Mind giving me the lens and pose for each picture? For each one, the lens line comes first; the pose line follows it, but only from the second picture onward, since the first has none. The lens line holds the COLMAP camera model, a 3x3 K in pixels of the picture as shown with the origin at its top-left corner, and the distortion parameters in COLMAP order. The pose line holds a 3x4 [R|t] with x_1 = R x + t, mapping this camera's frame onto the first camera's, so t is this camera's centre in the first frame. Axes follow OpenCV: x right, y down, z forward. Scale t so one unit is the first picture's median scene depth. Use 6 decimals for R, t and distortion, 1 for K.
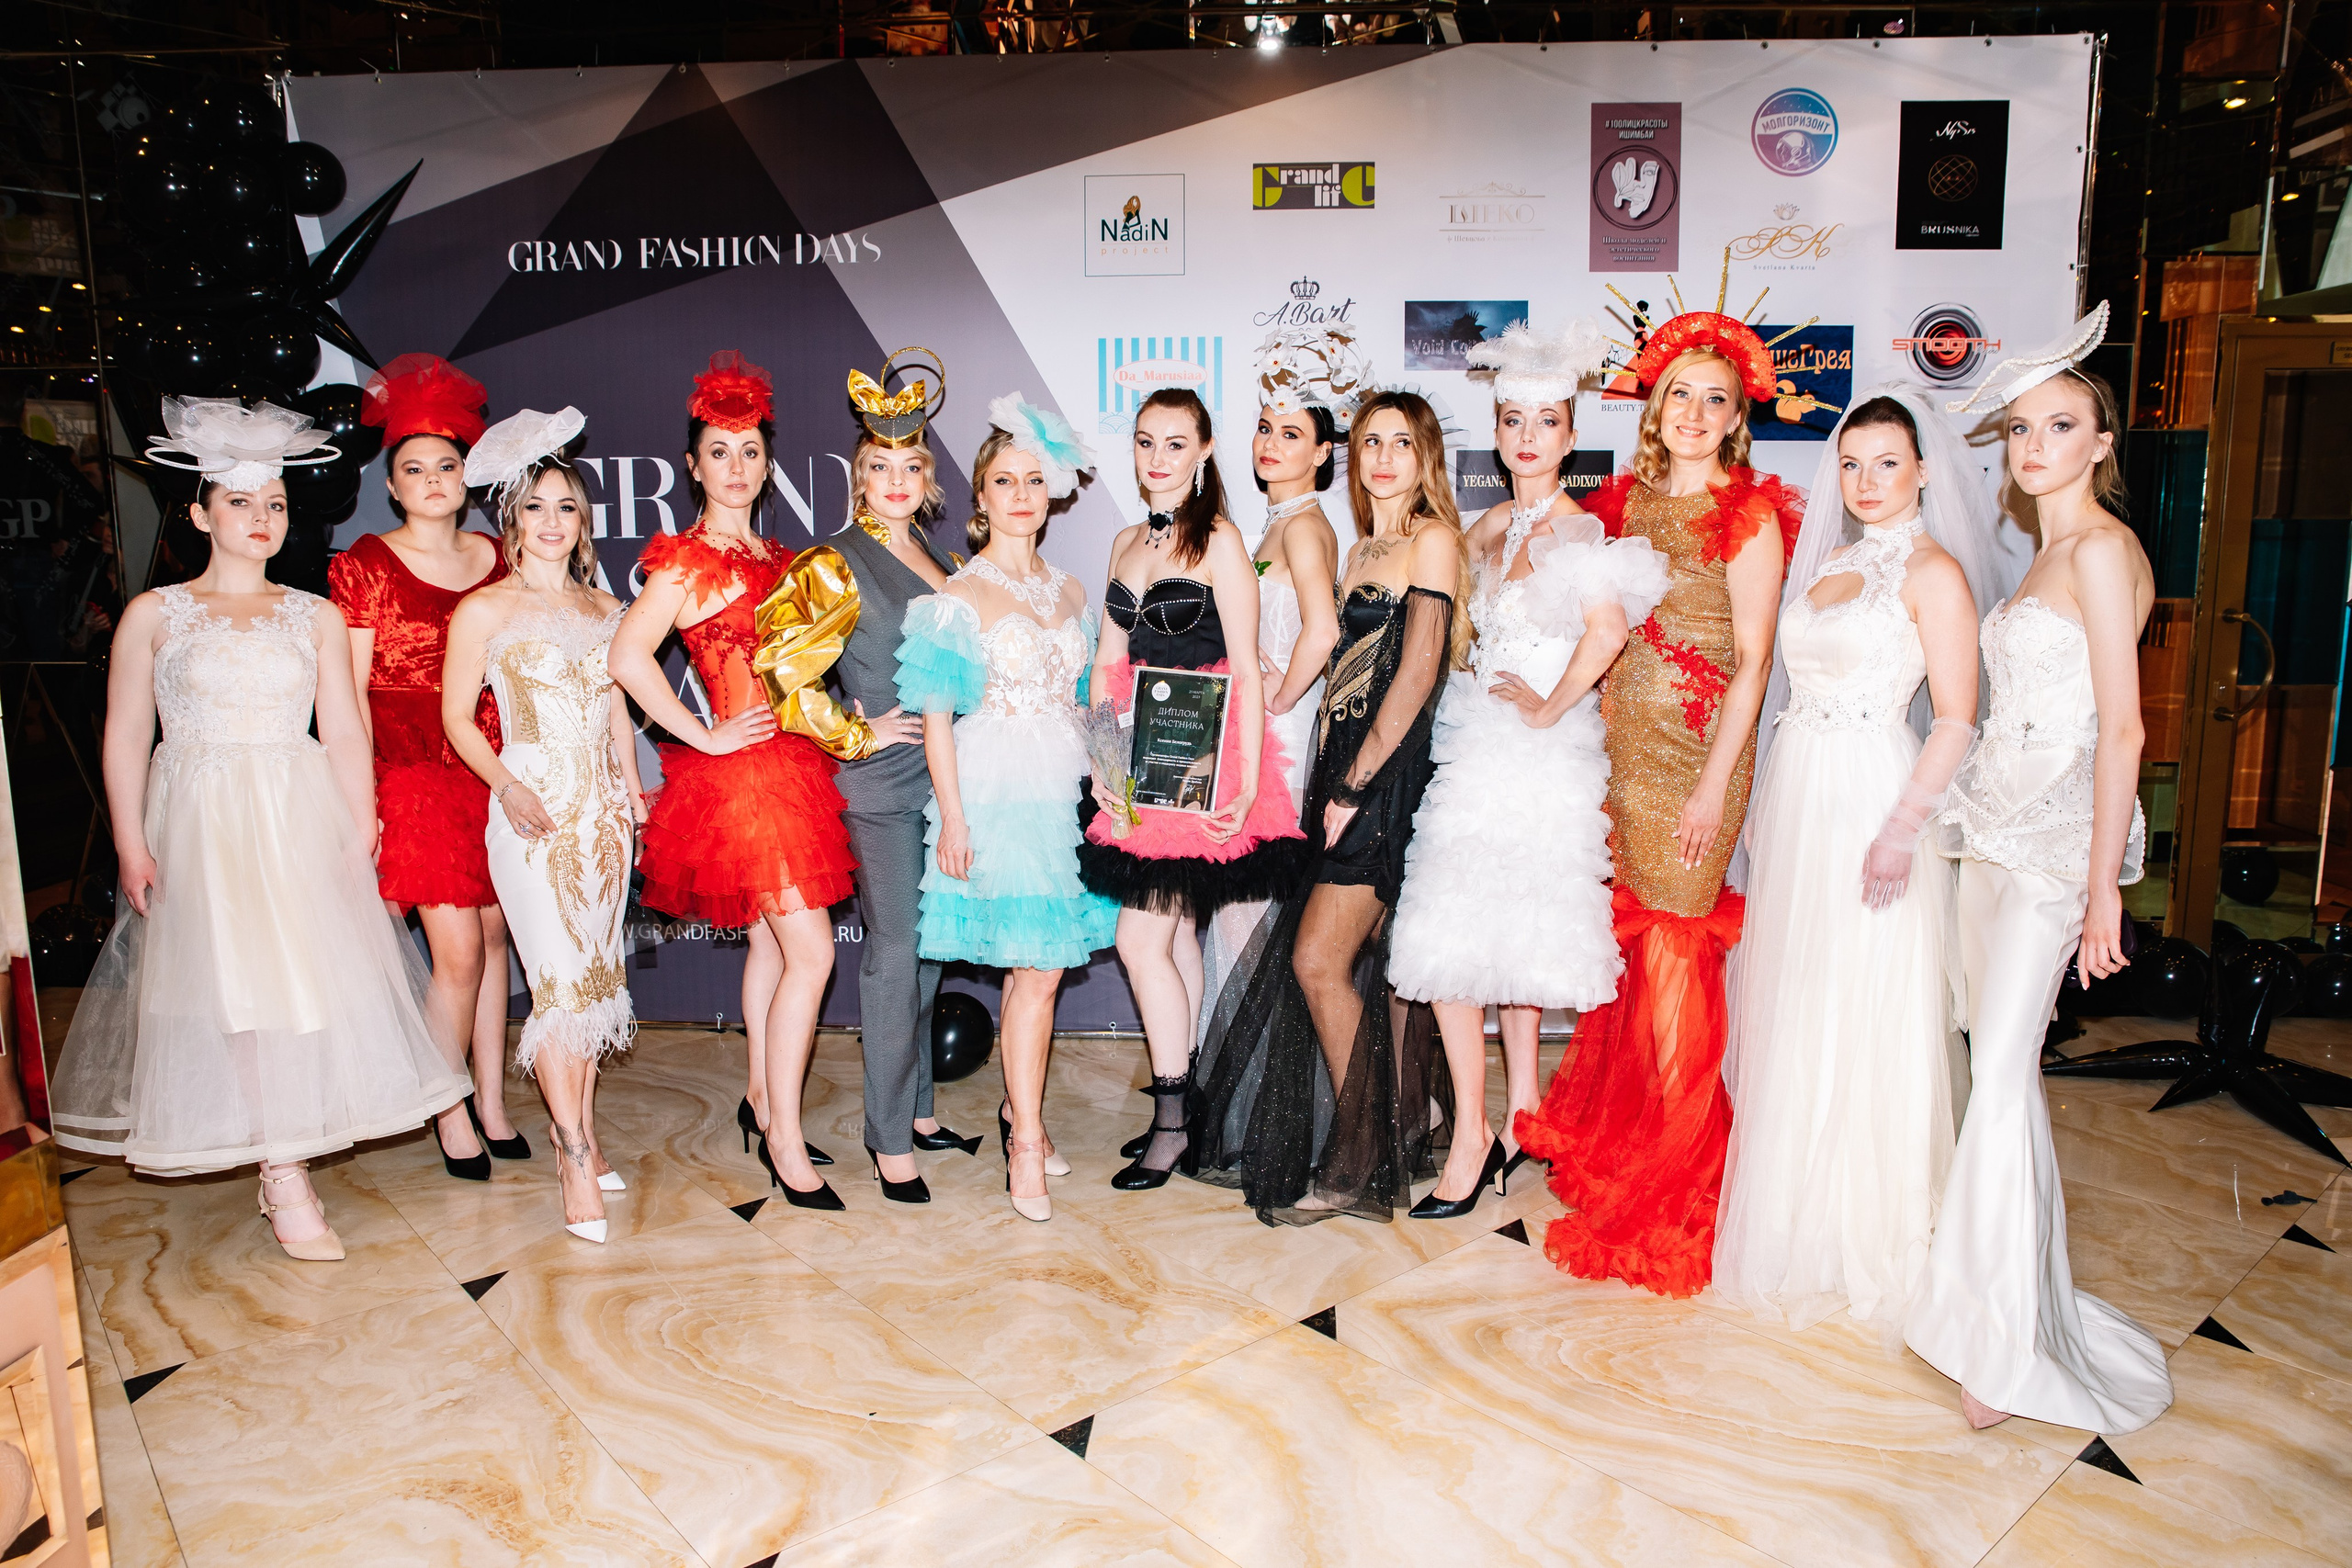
lens RADIAL K [[1737.3, 0, 1166.7], [0, 1737.3, 767.4], [0, 0, 1]] dist [-0.081986, 0.024691]
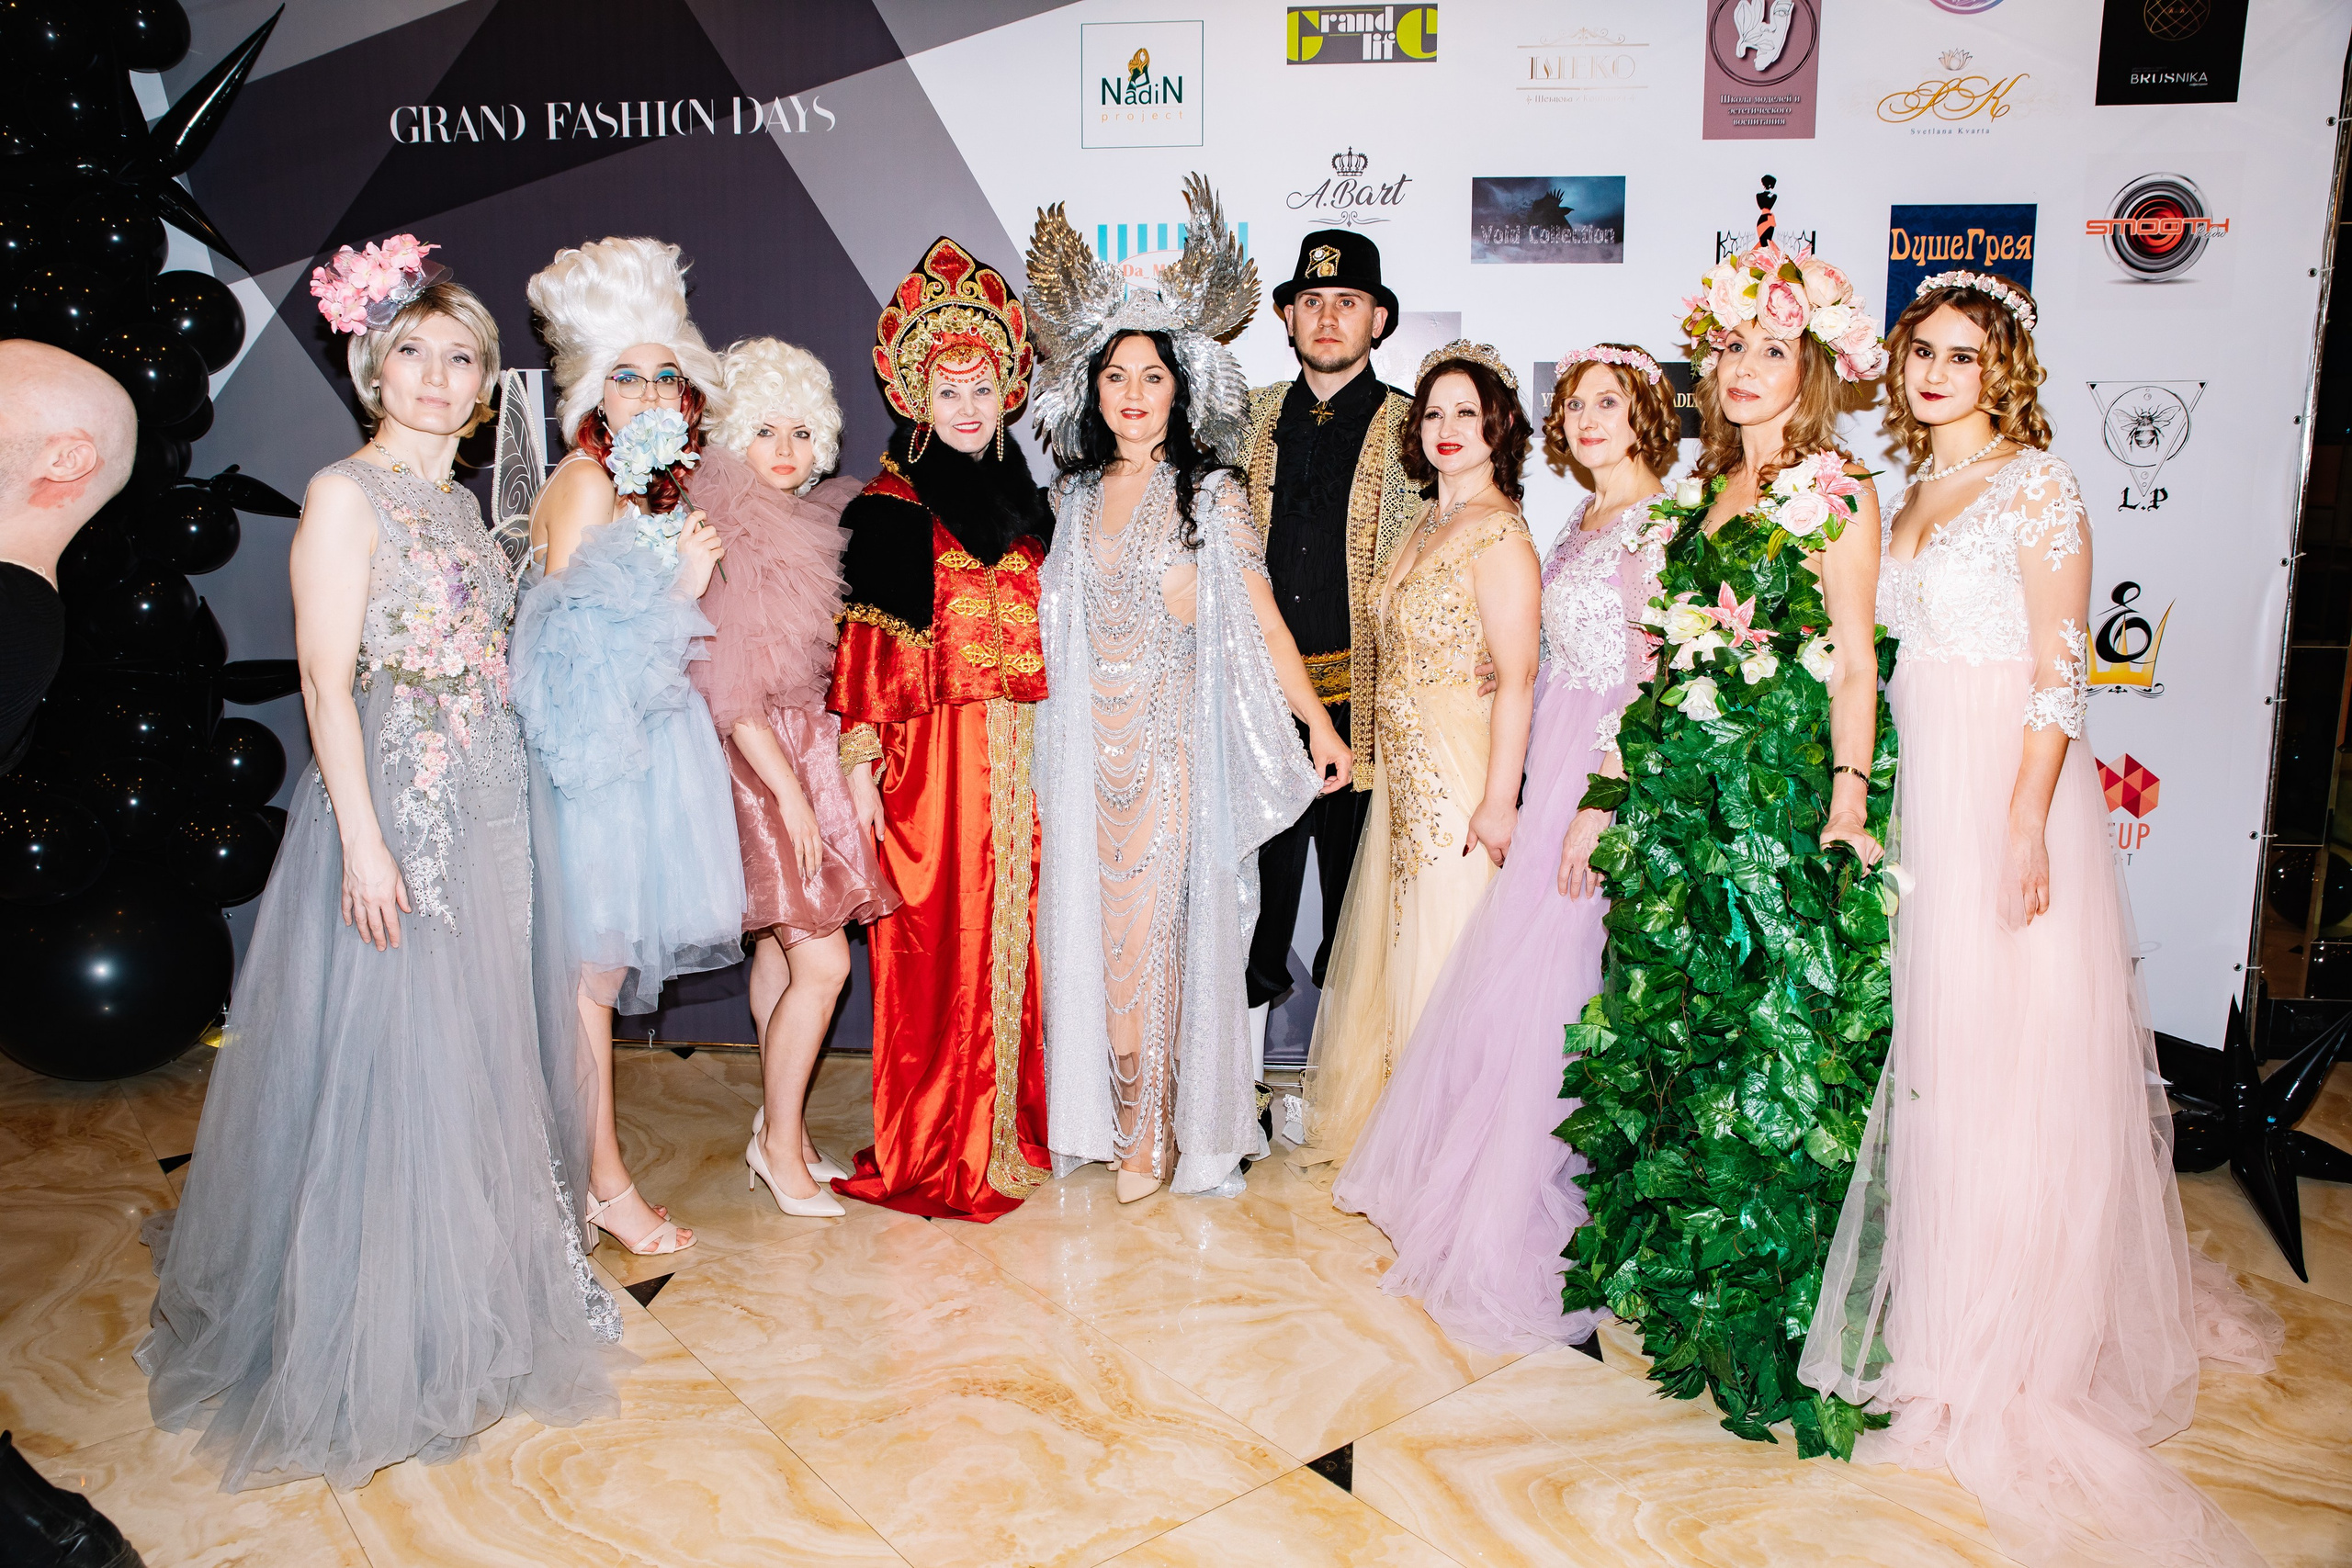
lens RADIAL K [[1855.9, 0, 1166.2], [0, 1855.9, 773.0], [0, 0, 1]] dist [-0.070351, 0.078608]
pose [[0.999158, 0.009894, -0.039815, 0.031735], [-0.008454, 0.999310, 0.036176, -0.020124], [0.040145, -0.035809, 0.998552, 0.118780]]
